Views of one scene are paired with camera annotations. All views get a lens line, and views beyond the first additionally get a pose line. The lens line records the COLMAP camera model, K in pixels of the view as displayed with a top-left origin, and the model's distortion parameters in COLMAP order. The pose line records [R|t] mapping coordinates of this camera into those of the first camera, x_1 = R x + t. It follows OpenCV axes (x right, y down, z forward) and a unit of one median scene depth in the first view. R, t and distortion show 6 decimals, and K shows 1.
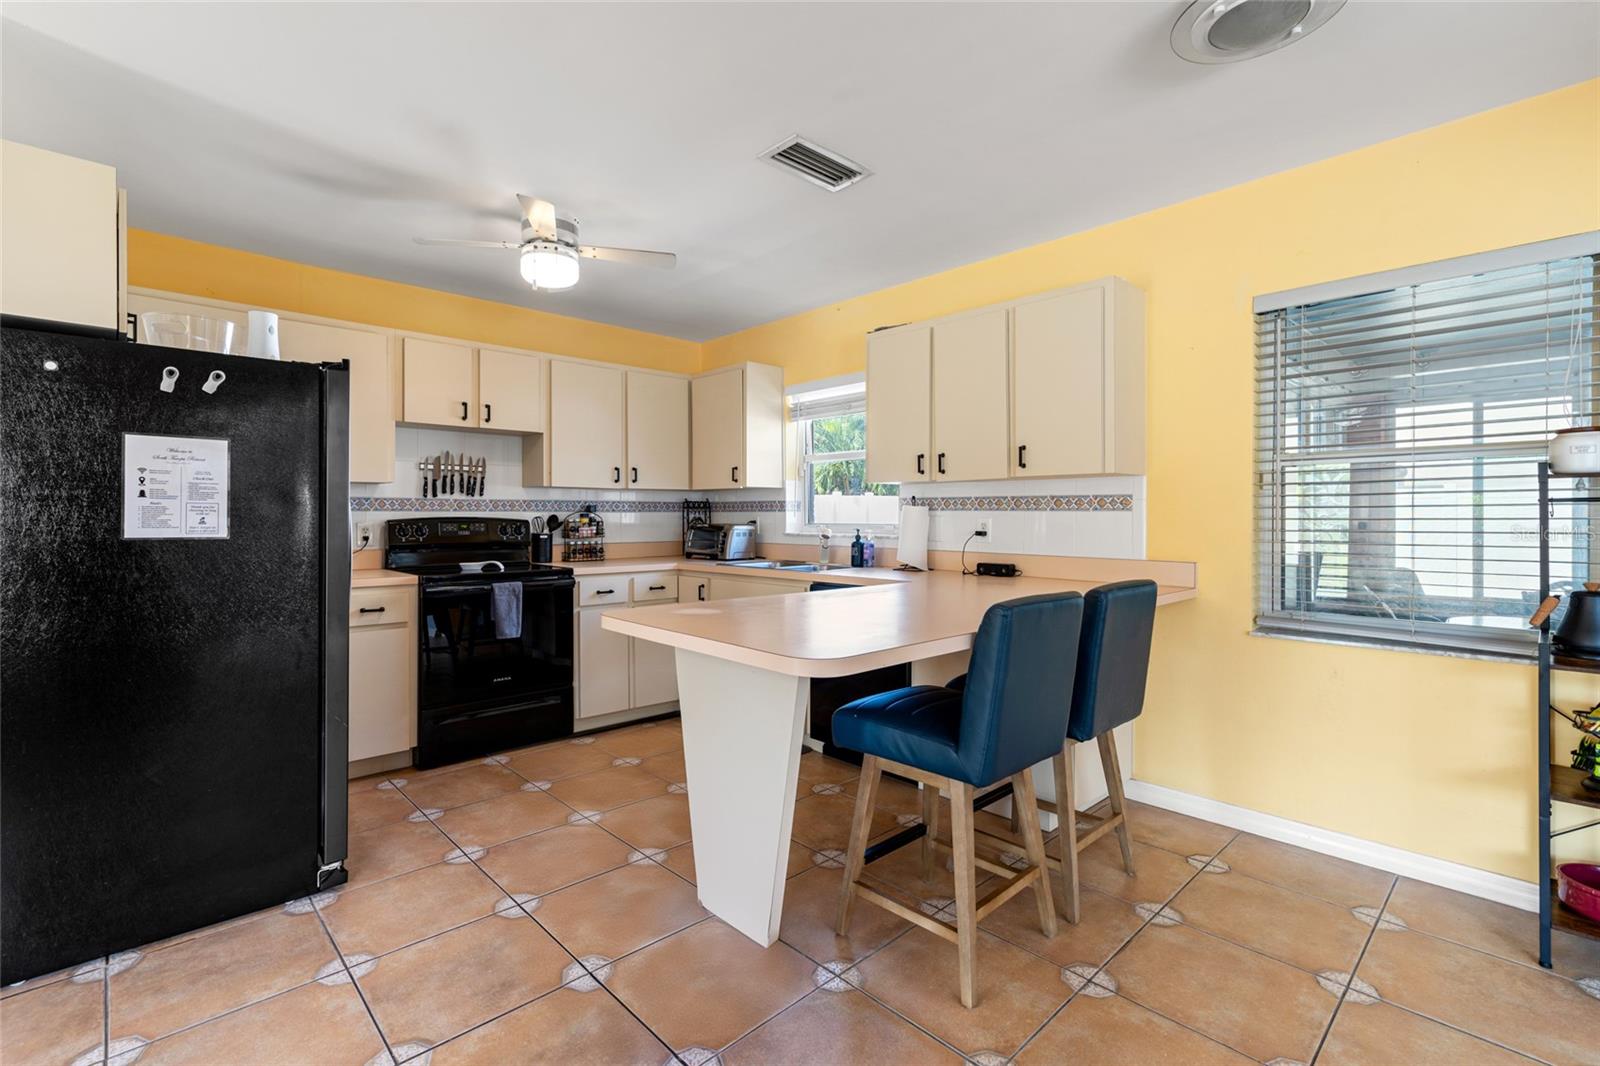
lens RADIAL K [[726.1, 0, 793.9], [0, 726.1, 515.2], [0, 0, 1]] dist [0.003580, 0.000667]
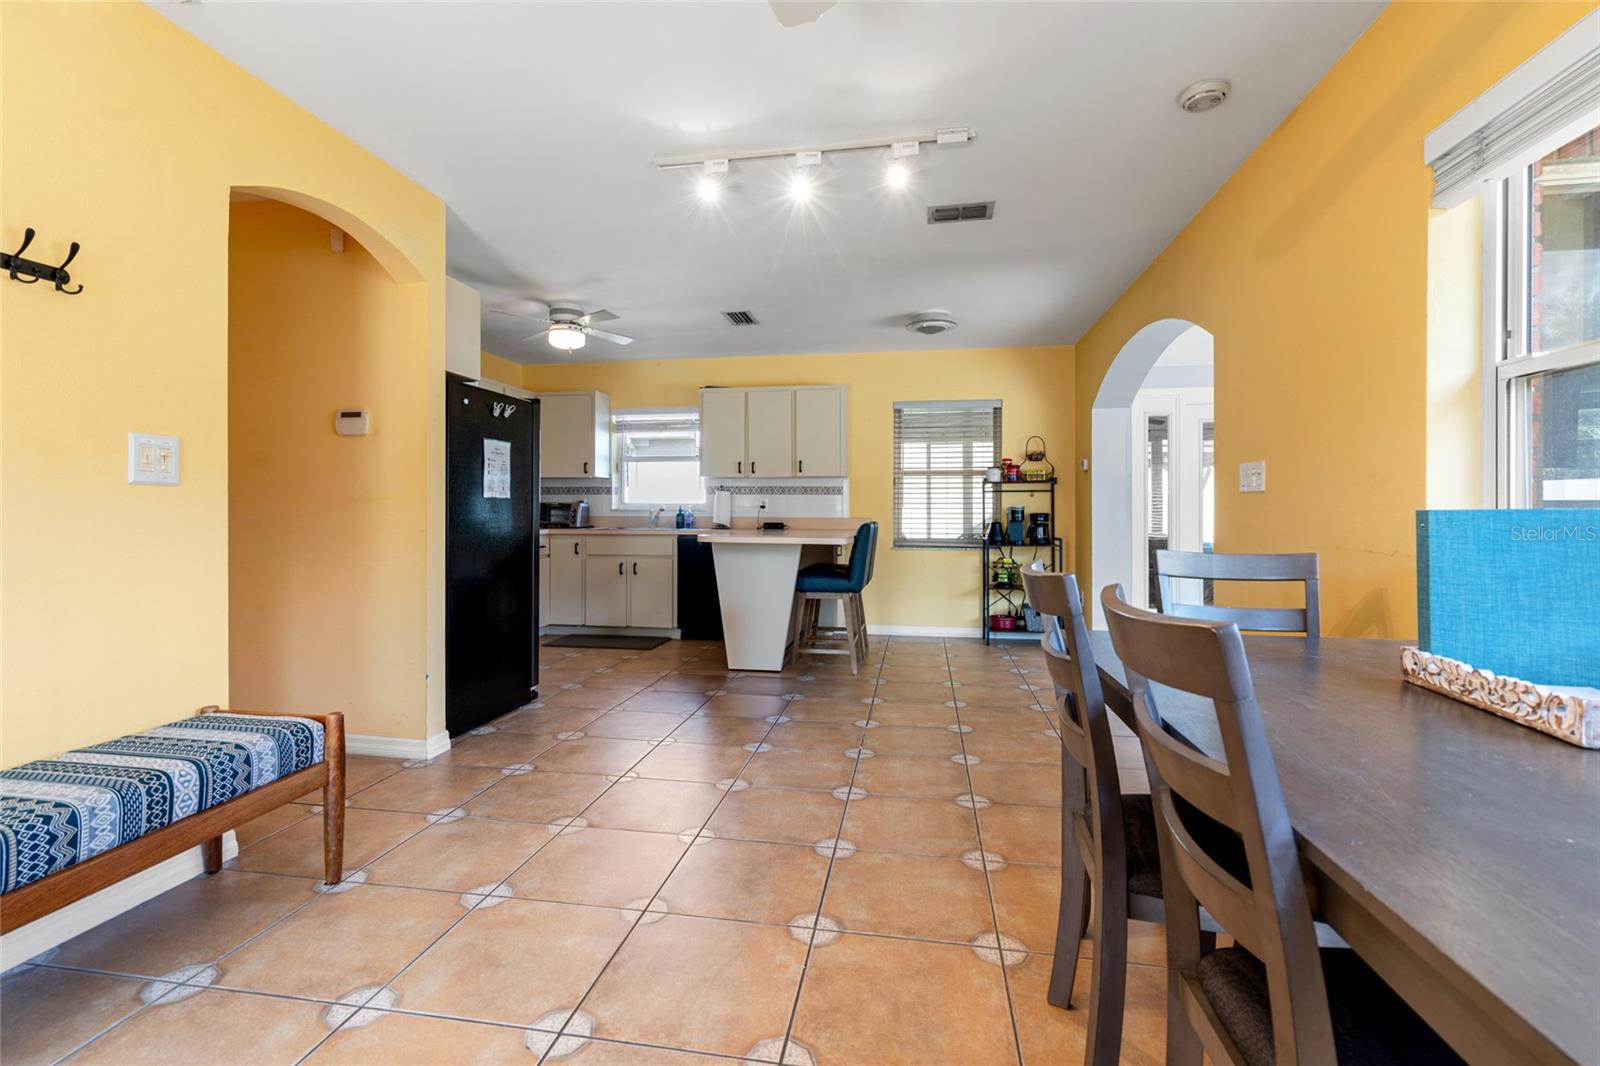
lens RADIAL K [[732.2, 0, 800.0], [0, 732.2, 500.8], [0, 0, 1]] dist [-0.000296, 0.000404]
pose [[0.796531, 0.010980, 0.604498, -0.698611], [-0.002739, 0.999890, -0.014552, 0.032957], [-0.604592, 0.009936, 0.796473, -0.464518]]
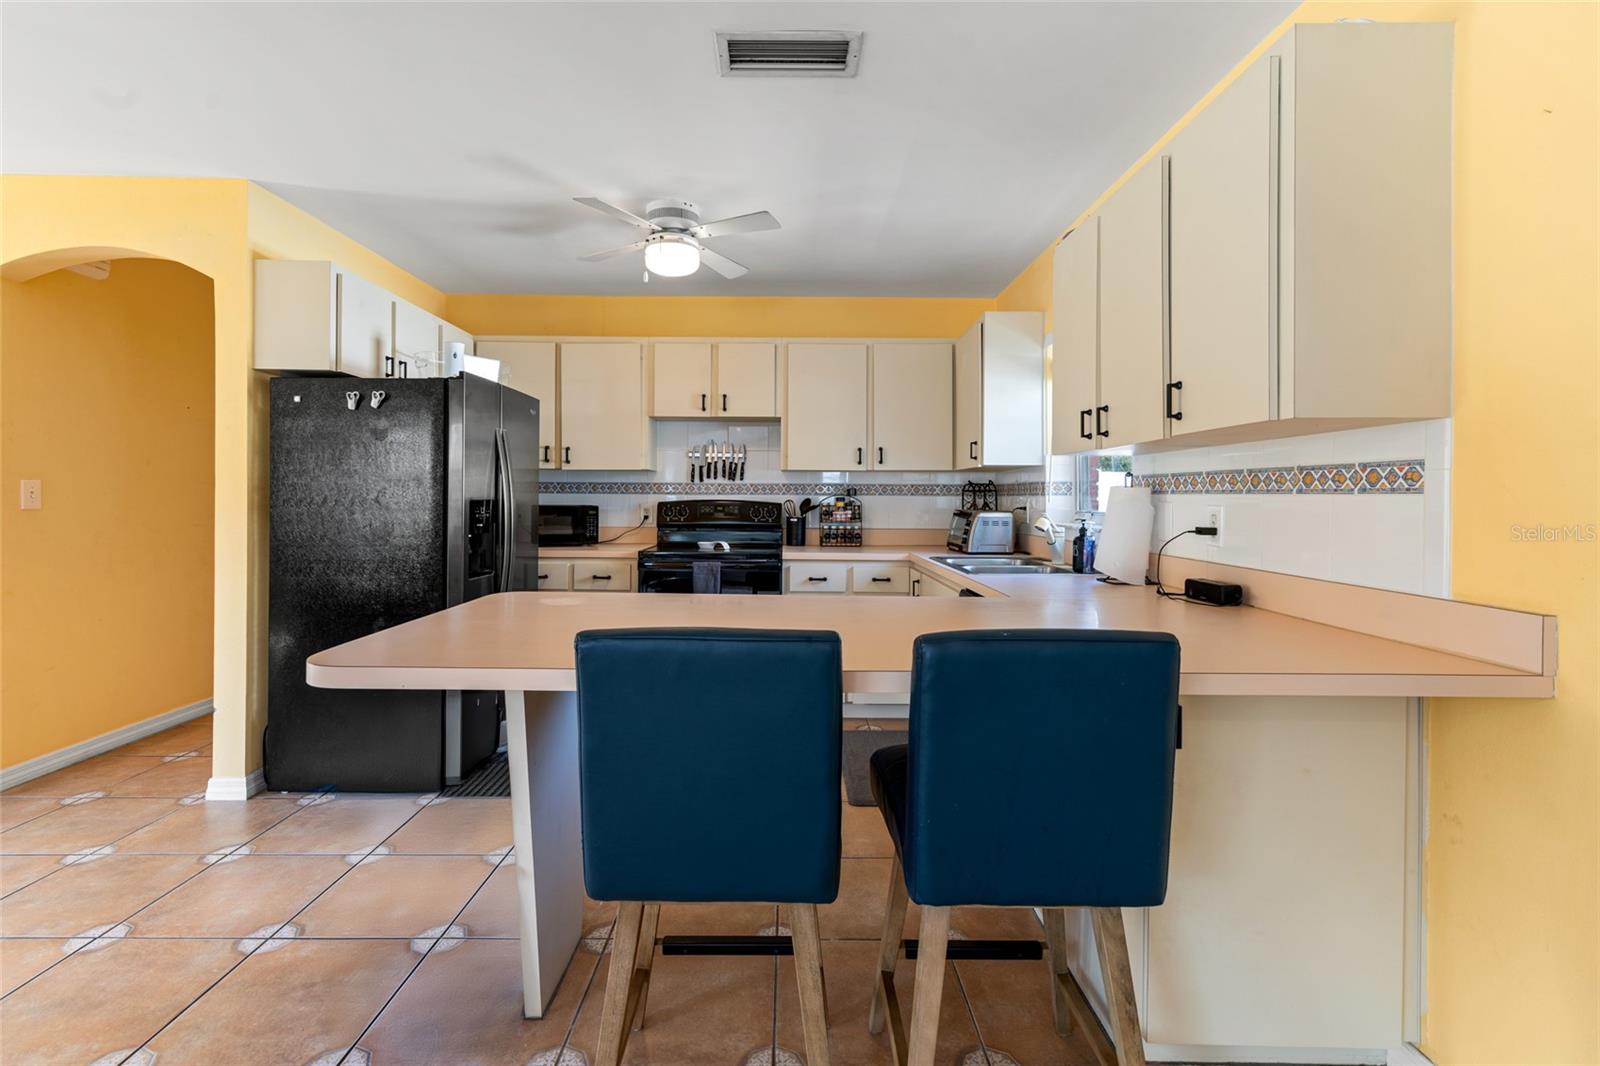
lens RADIAL K [[732.2, 0, 800.0], [0, 732.2, 500.8], [0, 0, 1]] dist [-0.000296, 0.000404]
pose [[0.728089, 0.006329, -0.685454, 0.392132], [-0.005404, 0.999979, 0.003494, -0.000646], [0.685462, 0.001160, 0.728108, 0.288257]]
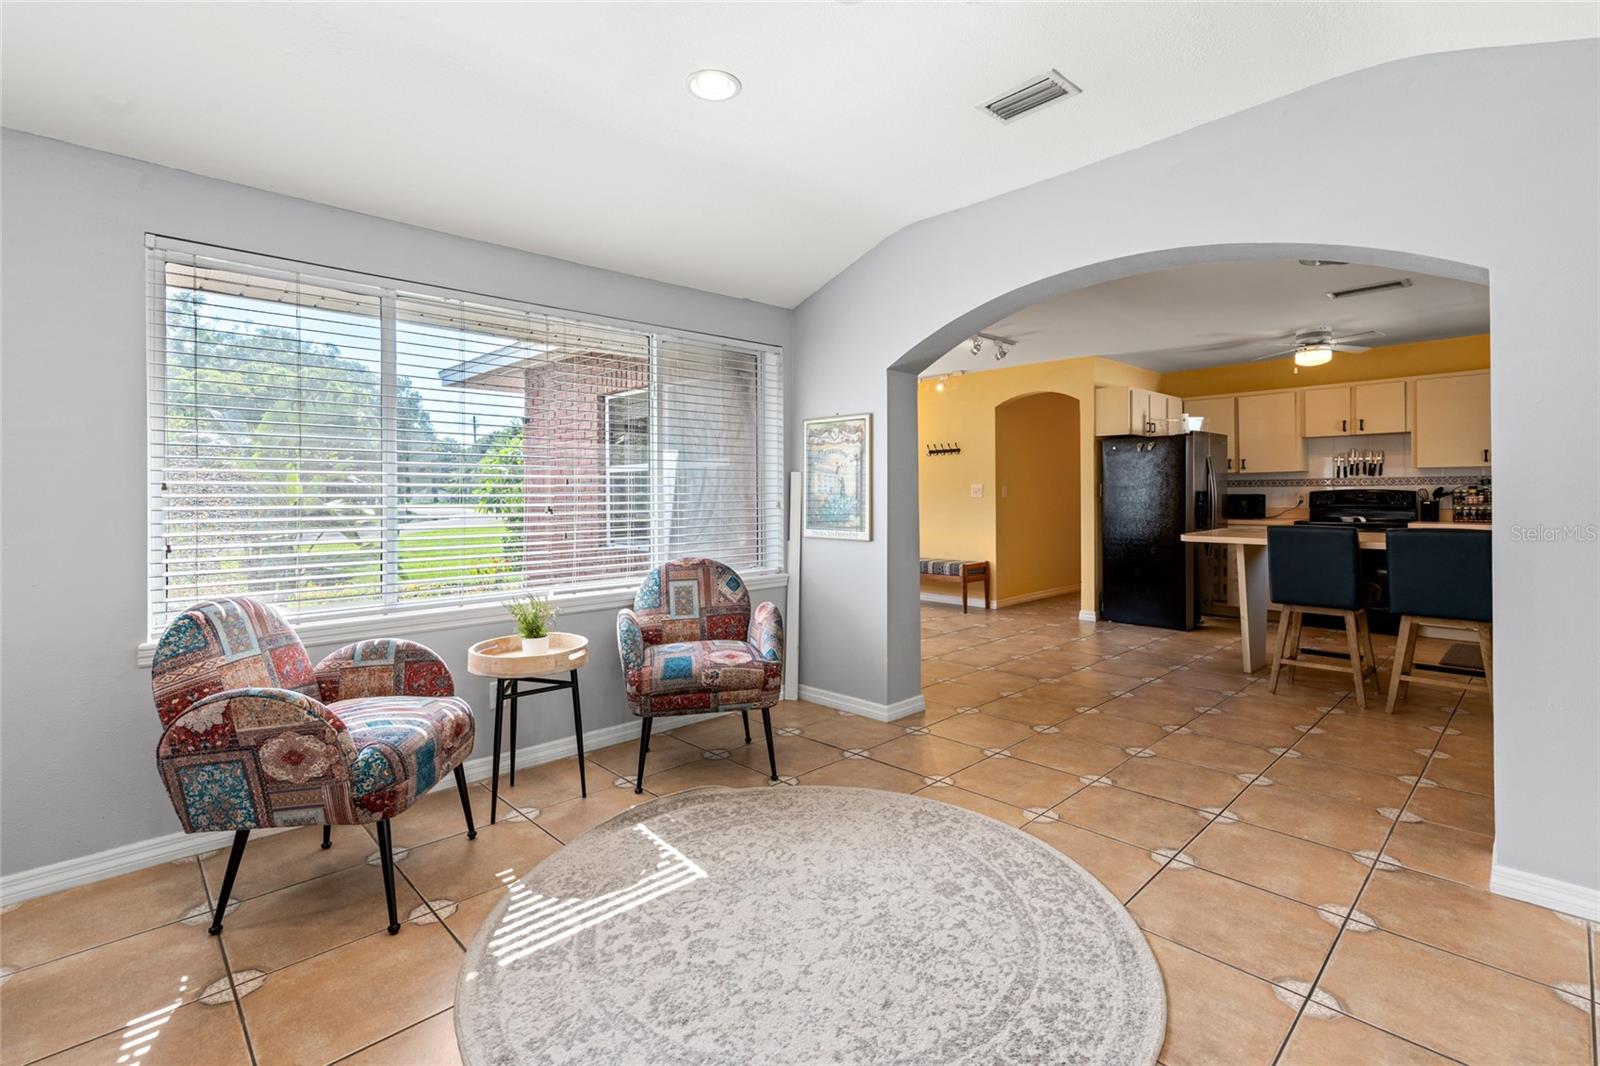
lens RADIAL K [[736.9, 0, 794.2], [0, 736.9, 488.5], [0, 0, 1]] dist [-0.002290, 0.000295]
pose [[-0.005397, -0.007987, -0.999954, 1.182525], [0.010437, 0.999913, -0.008043, 0.000193], [0.999931, -0.010480, -0.005313, -0.234933]]
